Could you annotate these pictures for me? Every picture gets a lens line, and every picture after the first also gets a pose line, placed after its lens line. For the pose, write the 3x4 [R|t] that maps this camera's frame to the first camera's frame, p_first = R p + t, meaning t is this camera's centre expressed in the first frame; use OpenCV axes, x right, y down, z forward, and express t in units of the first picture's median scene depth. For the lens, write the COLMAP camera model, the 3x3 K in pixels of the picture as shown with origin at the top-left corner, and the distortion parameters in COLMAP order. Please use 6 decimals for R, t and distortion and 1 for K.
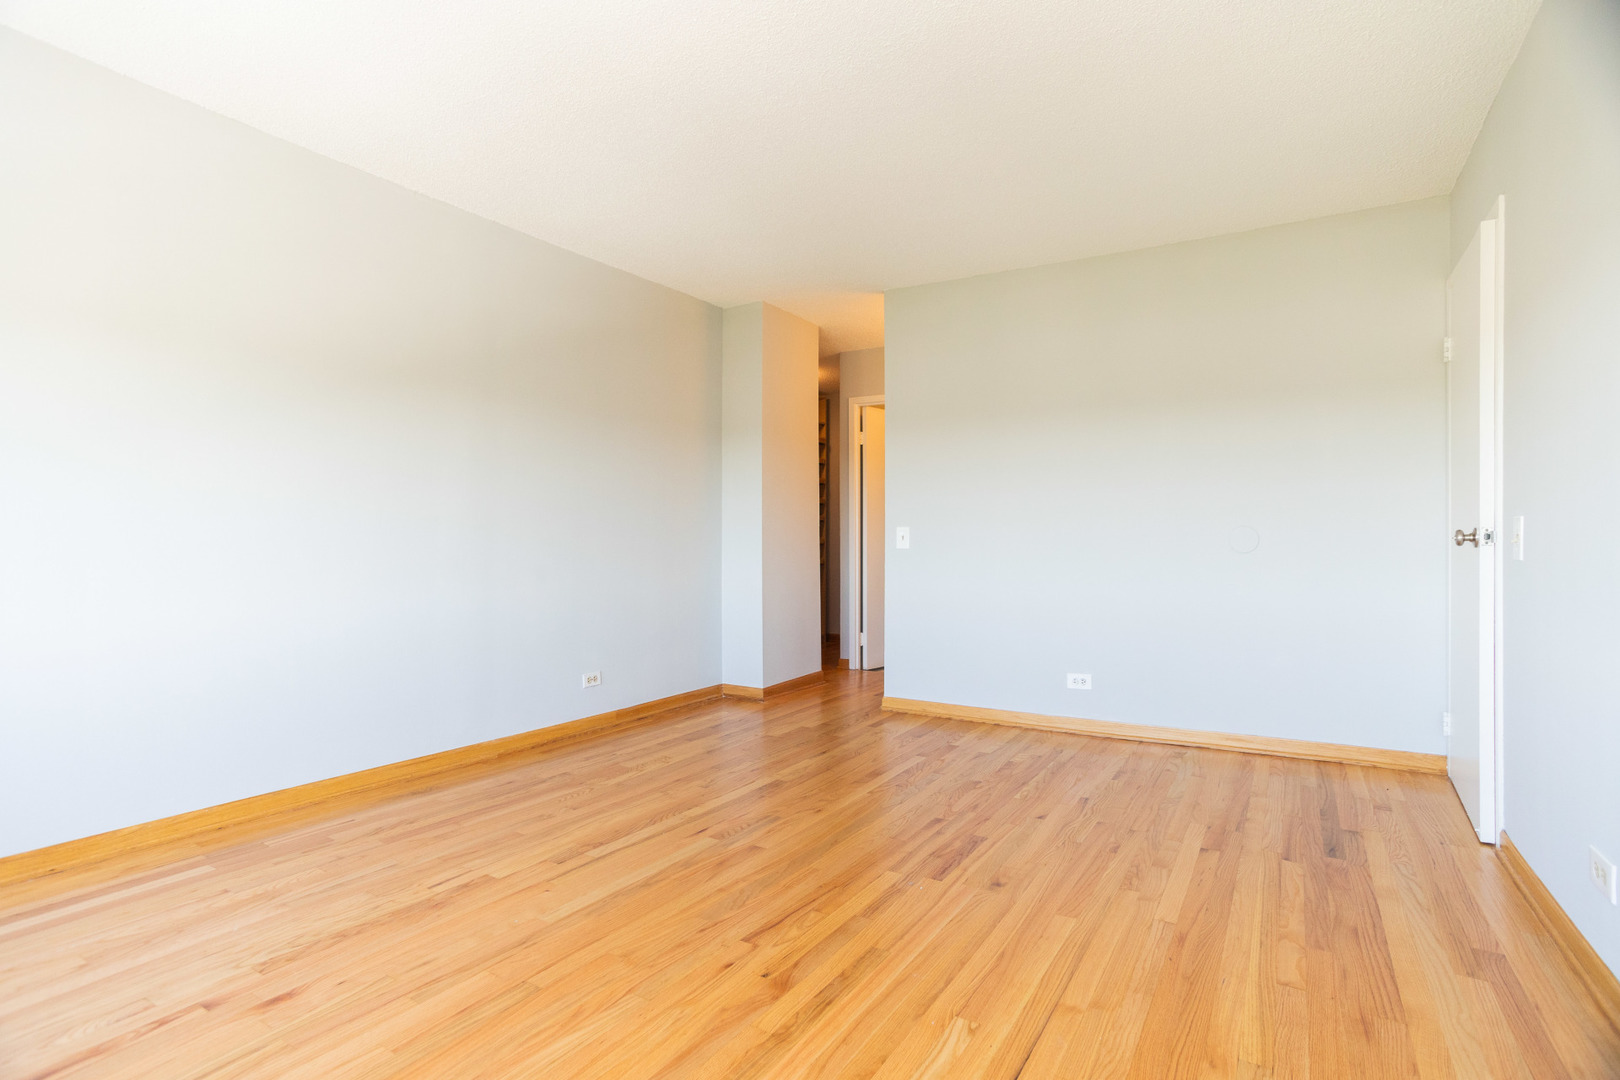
lens RADIAL K [[776.0, 0, 804.9], [0, 776.0, 540.3], [0, 0, 1]] dist [-0.073735, 0.046197]
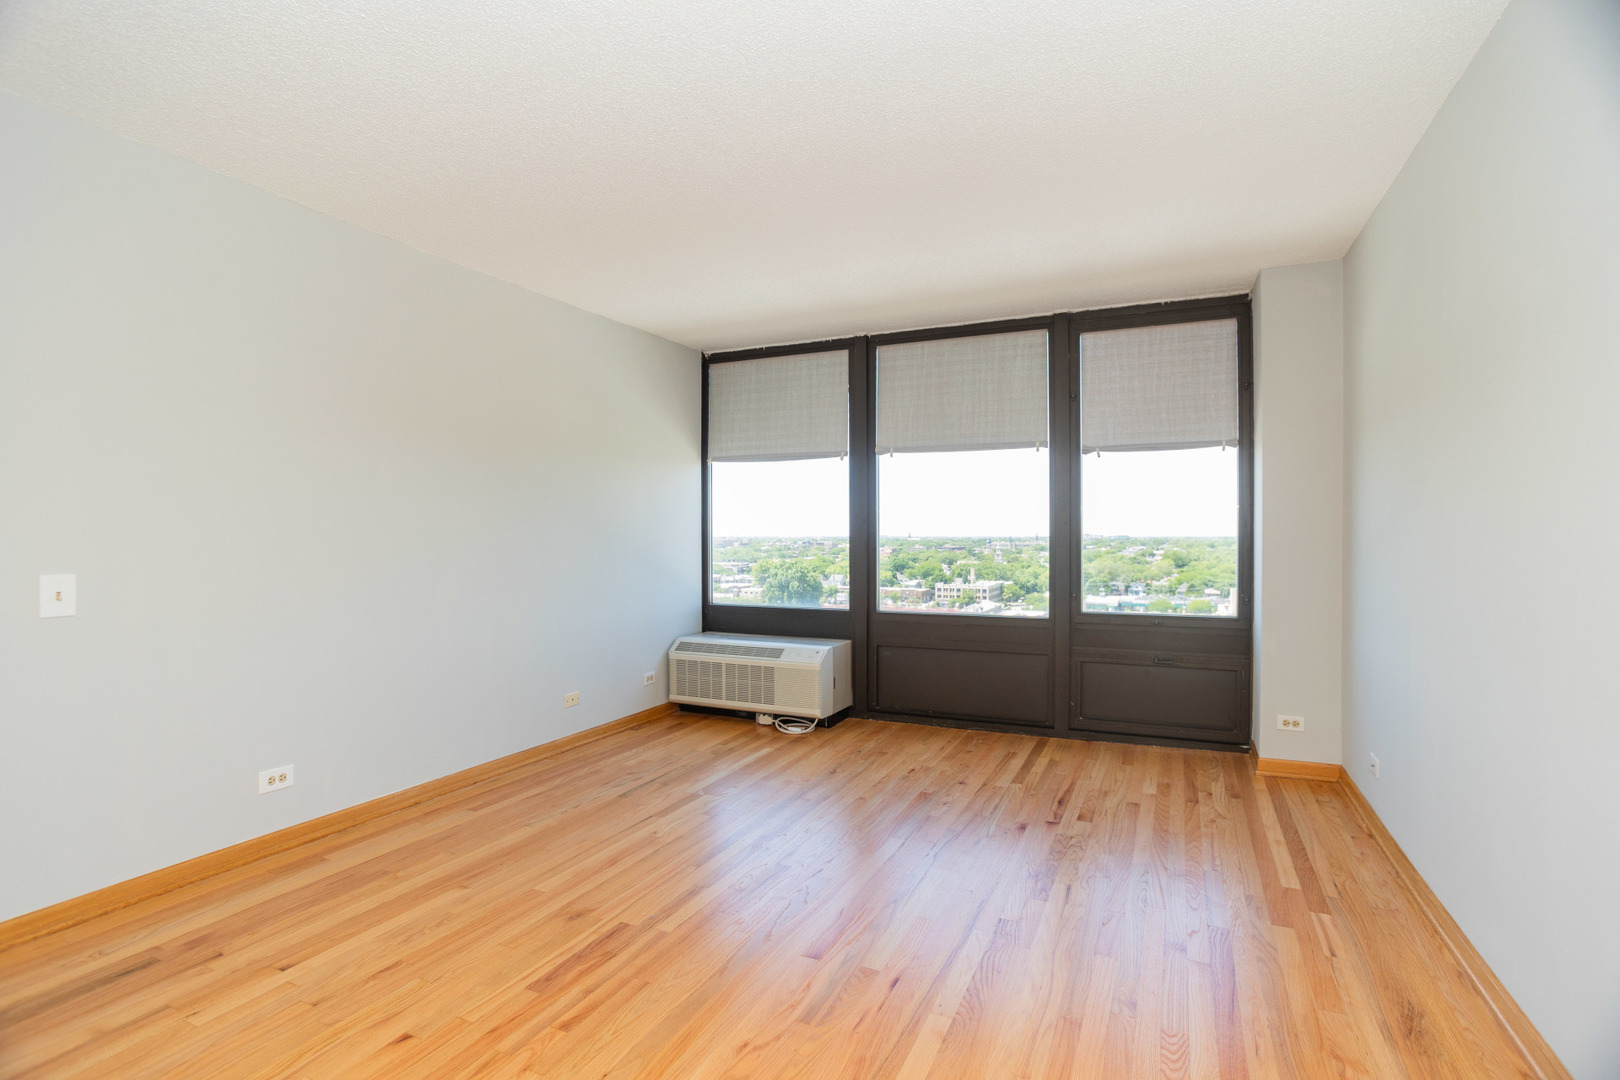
lens RADIAL K [[776.0, 0, 804.9], [0, 776.0, 540.3], [0, 0, 1]] dist [-0.073735, 0.046197]
pose [[-0.990940, -0.005342, -0.134196, 0.067344], [-0.005487, 0.999985, 0.000709, -0.074461], [0.134190, 0.001438, -0.990955, 1.927647]]
